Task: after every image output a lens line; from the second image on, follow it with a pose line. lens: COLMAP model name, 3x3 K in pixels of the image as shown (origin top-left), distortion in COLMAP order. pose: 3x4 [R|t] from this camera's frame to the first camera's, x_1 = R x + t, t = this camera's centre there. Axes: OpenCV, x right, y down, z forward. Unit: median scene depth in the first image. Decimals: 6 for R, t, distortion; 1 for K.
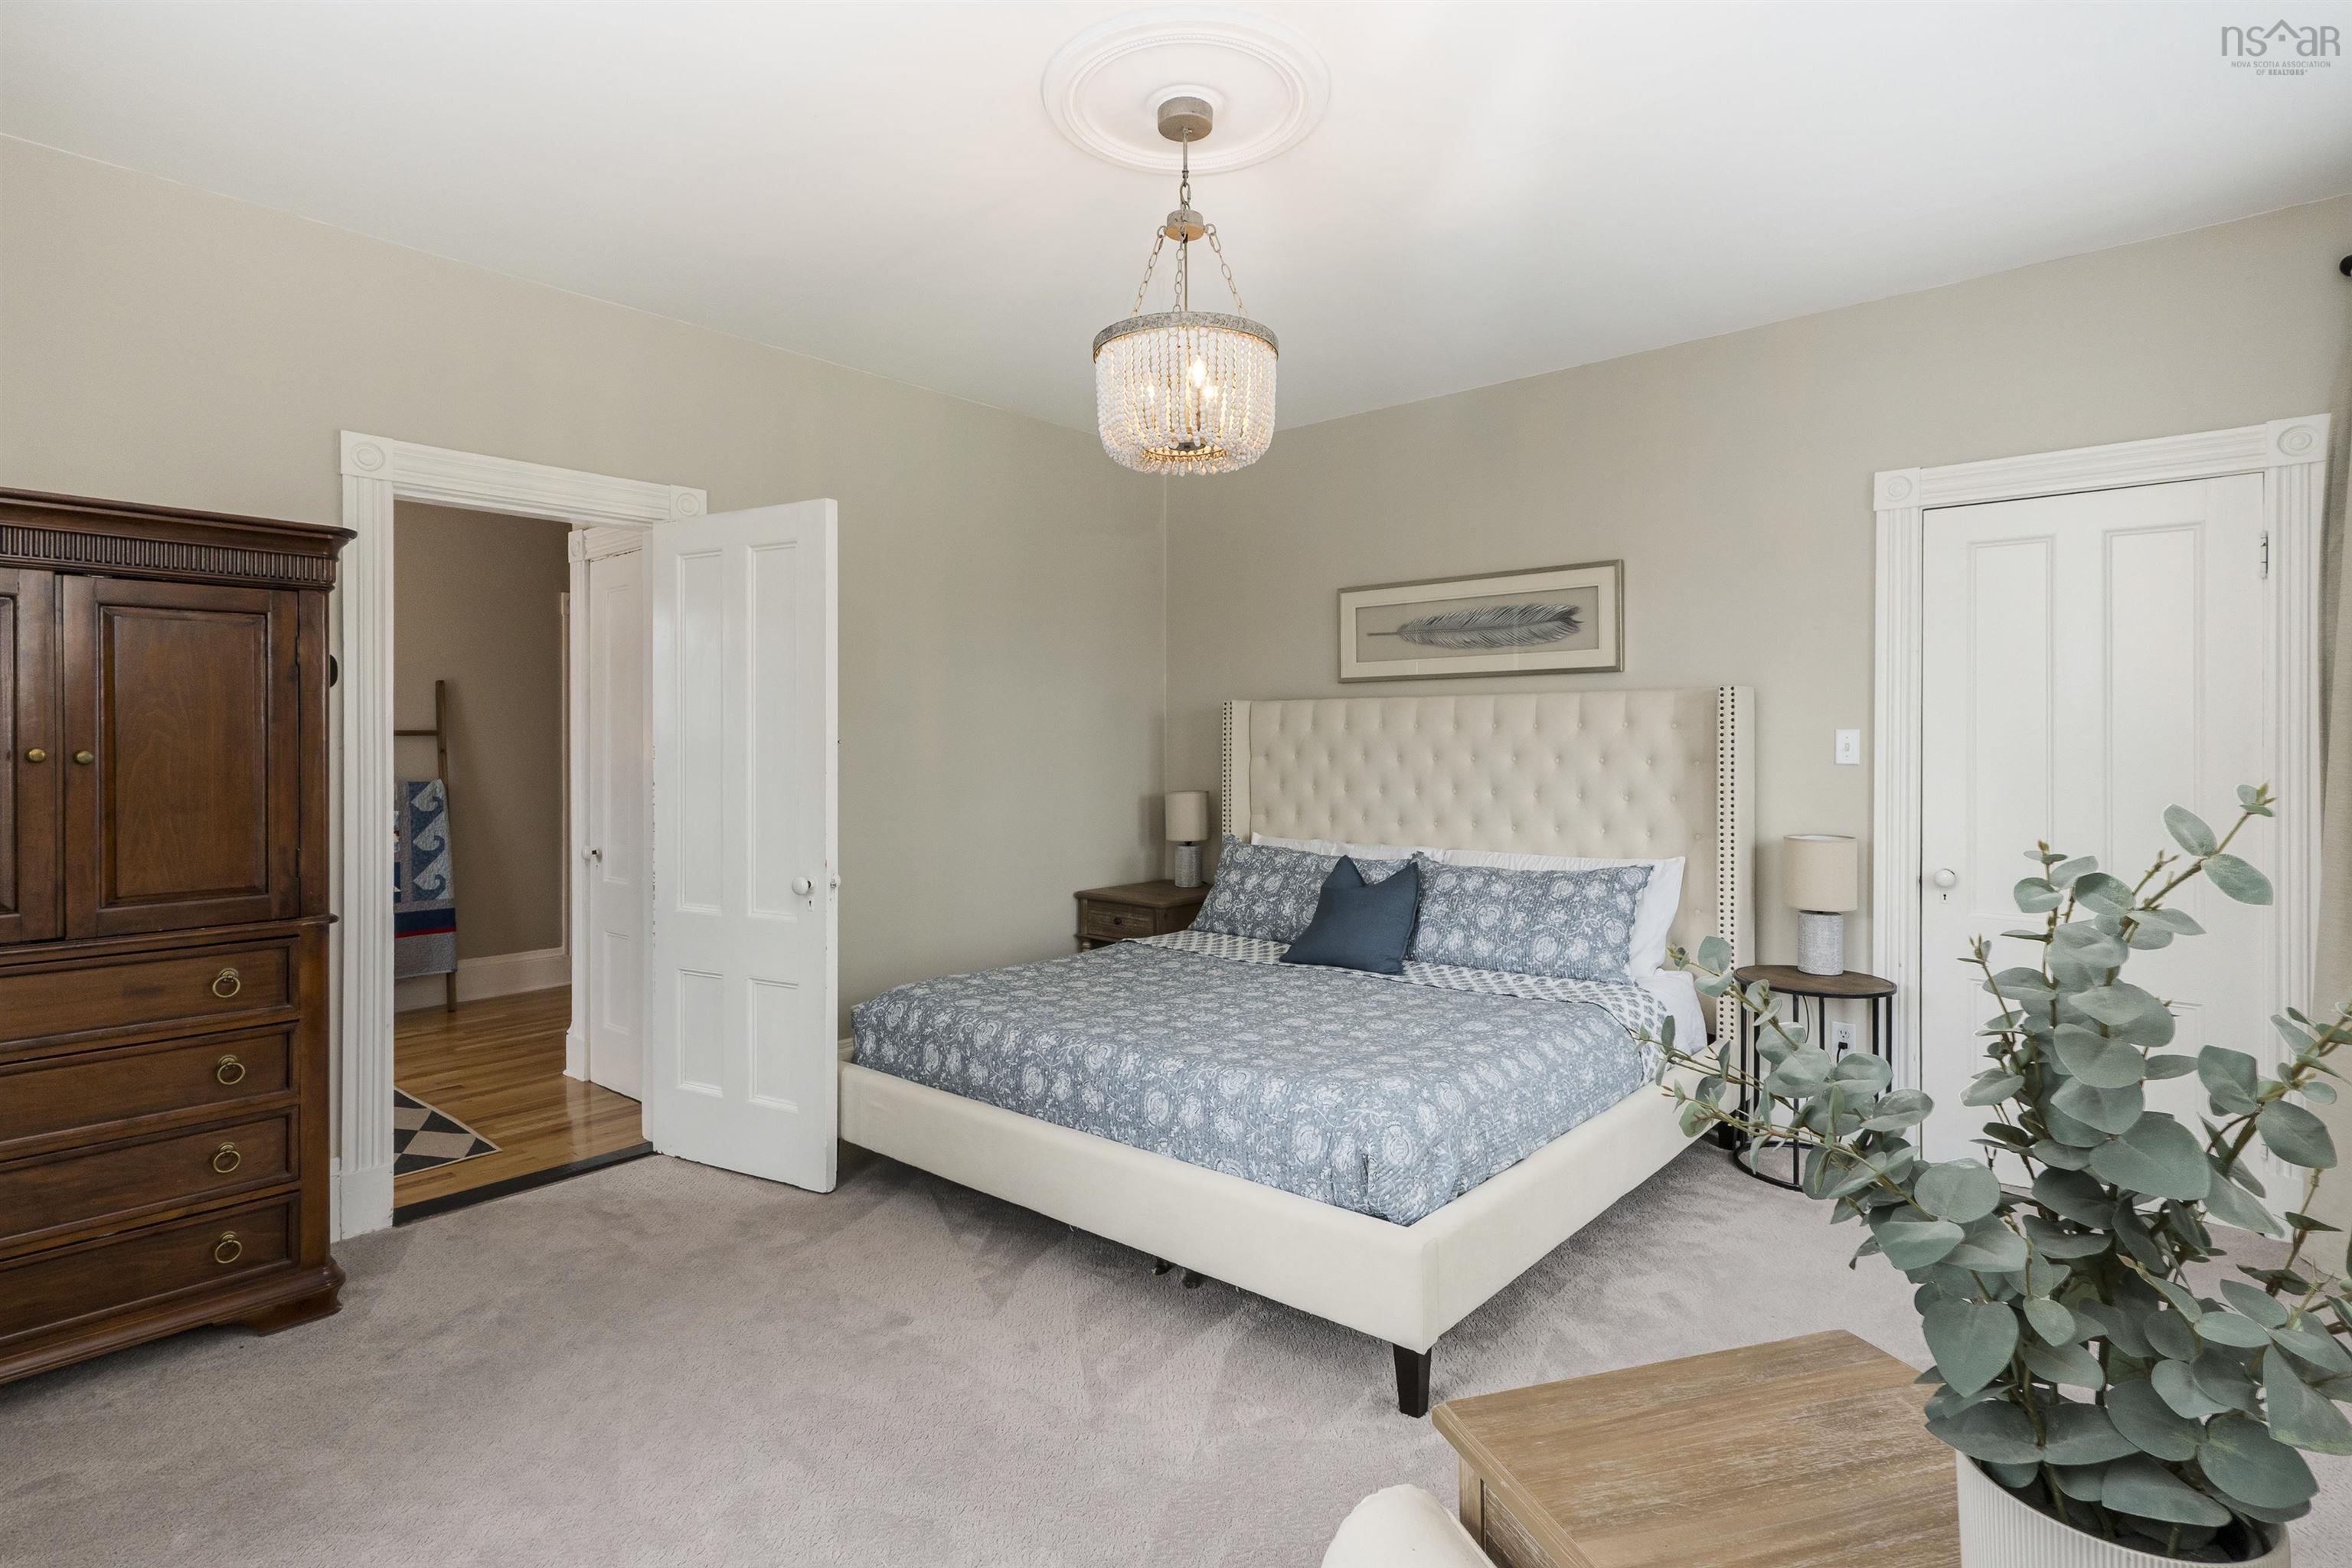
lens RADIAL K [[1165.1, 0, 1184.3], [0, 1165.1, 778.7], [0, 0, 1]] dist [-0.001305, 0.002583]
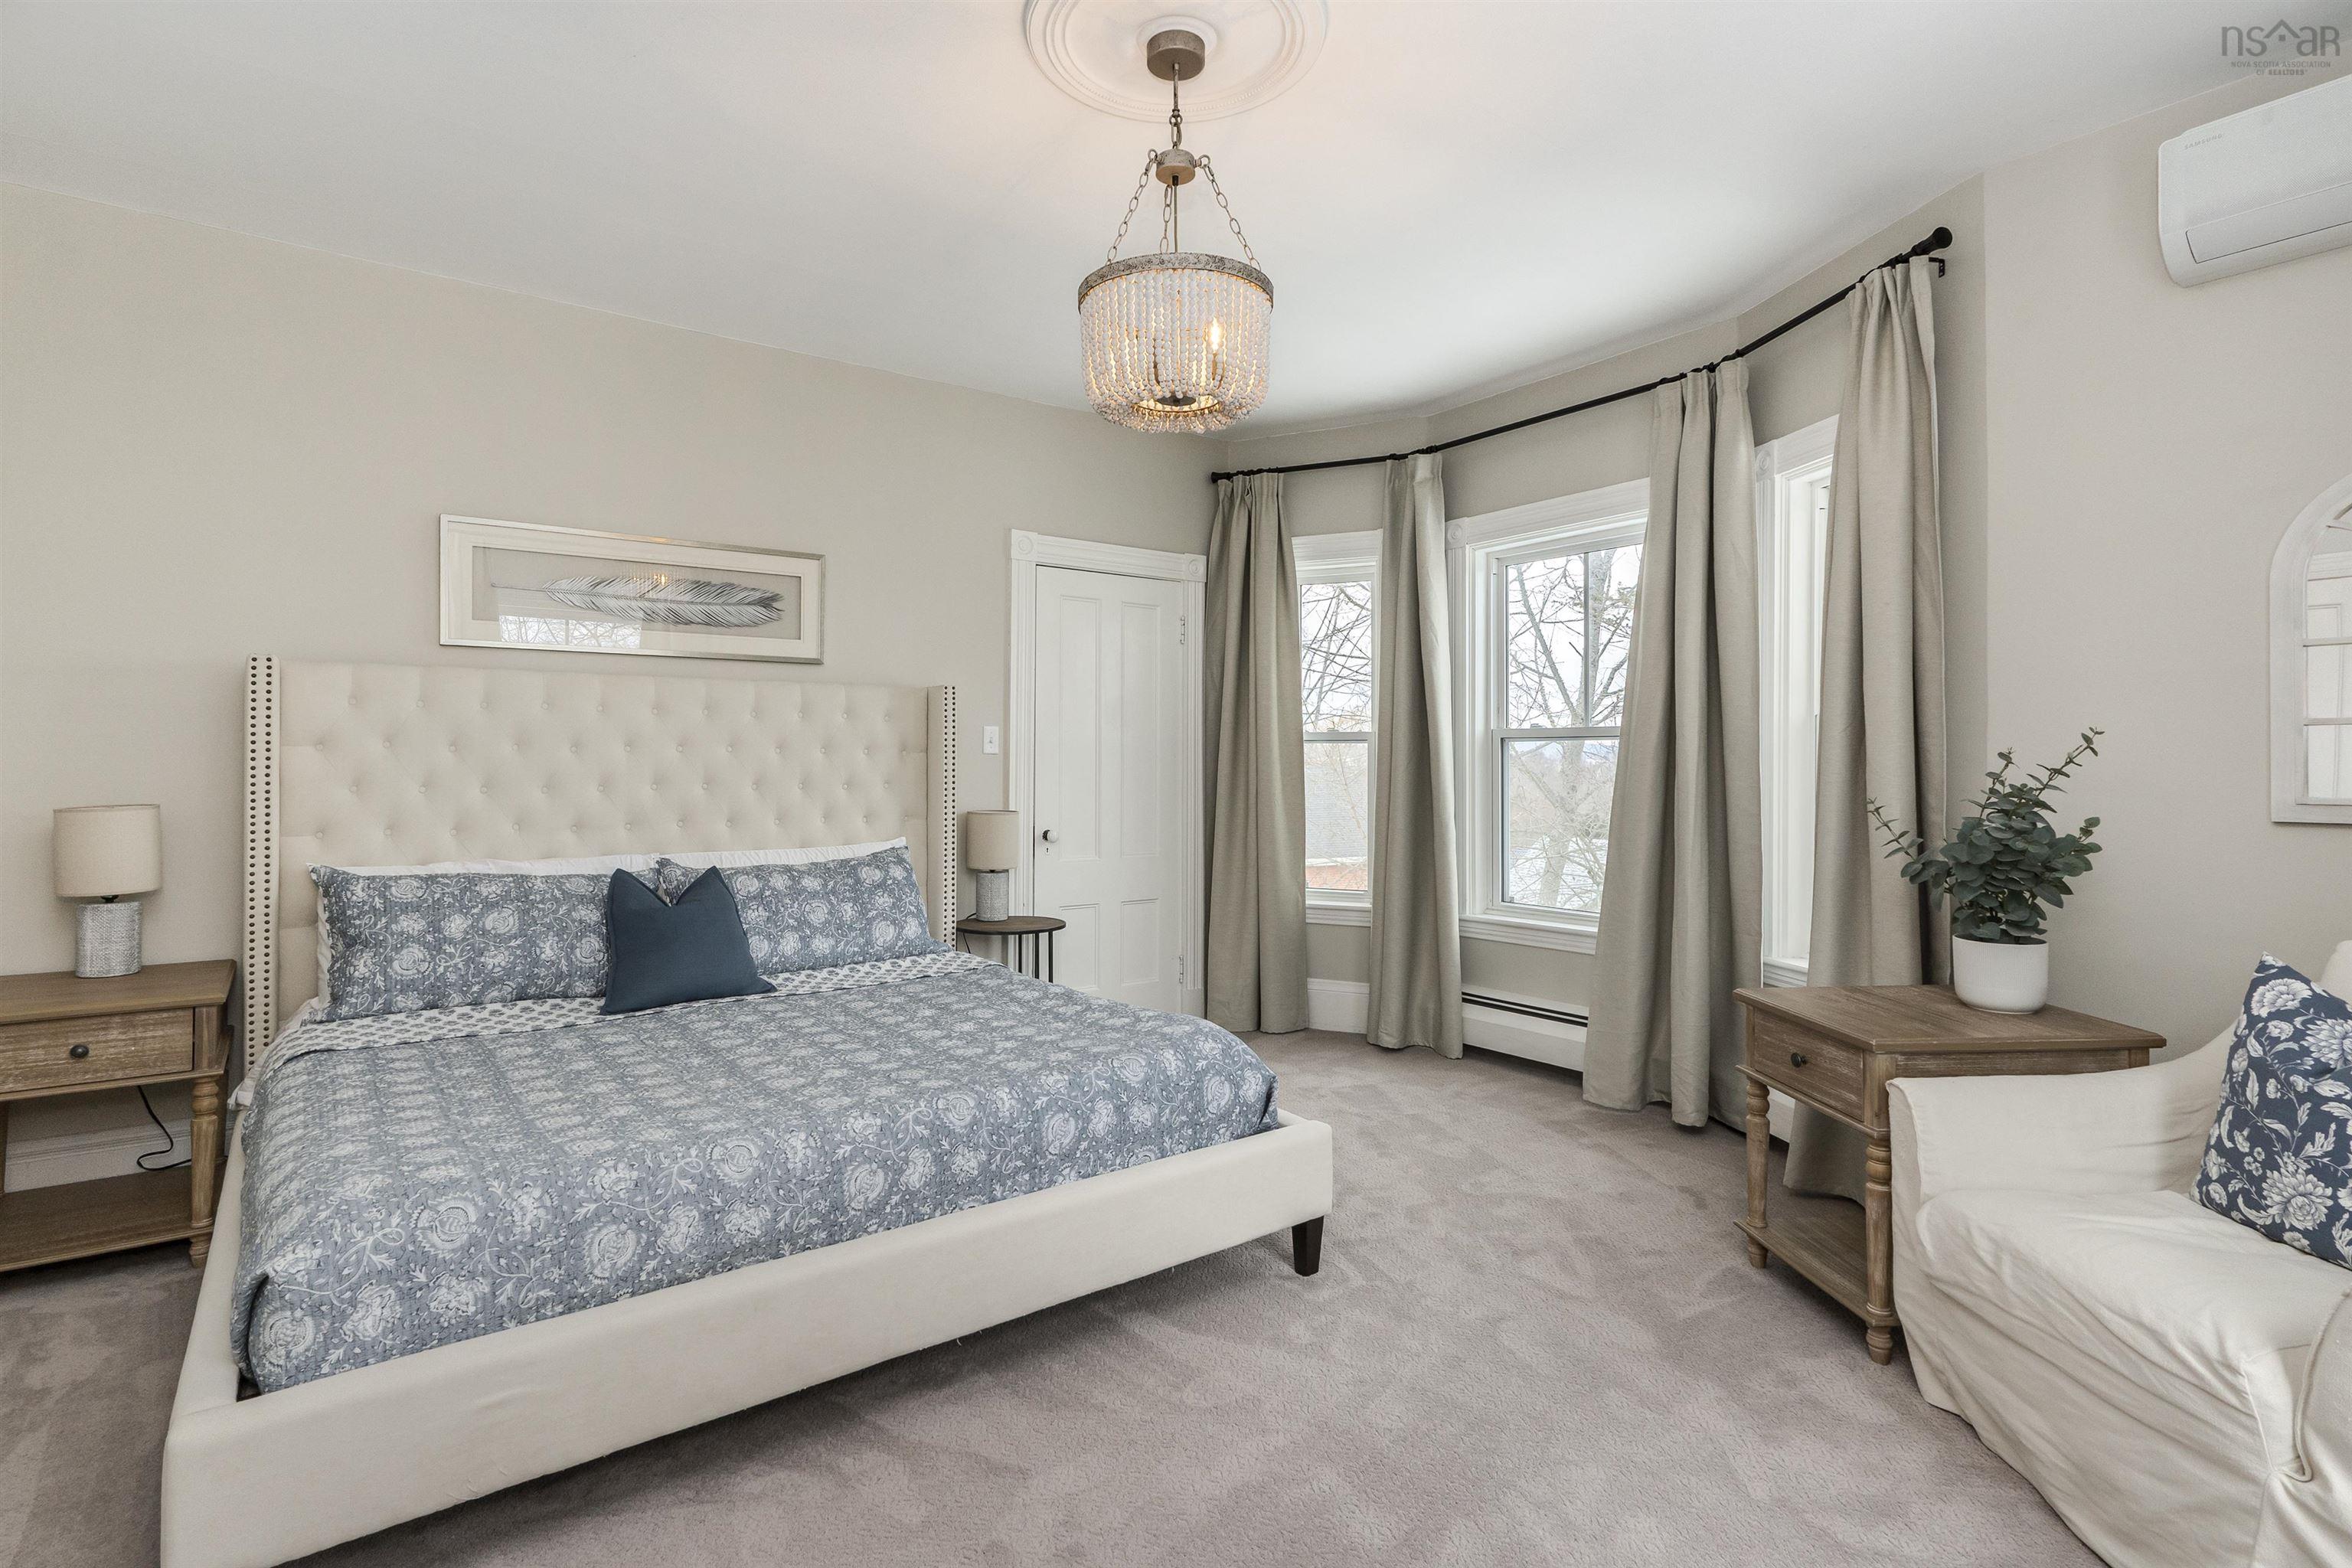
lens RADIAL K [[1165.1, 0, 1184.3], [0, 1165.1, 778.7], [0, 0, 1]] dist [-0.001305, 0.002583]
pose [[0.223868, -0.017259, 0.974467, -0.622030], [0.025645, 0.999601, 0.011812, 0.005953], [-0.974282, 0.022346, 0.224221, 0.515368]]
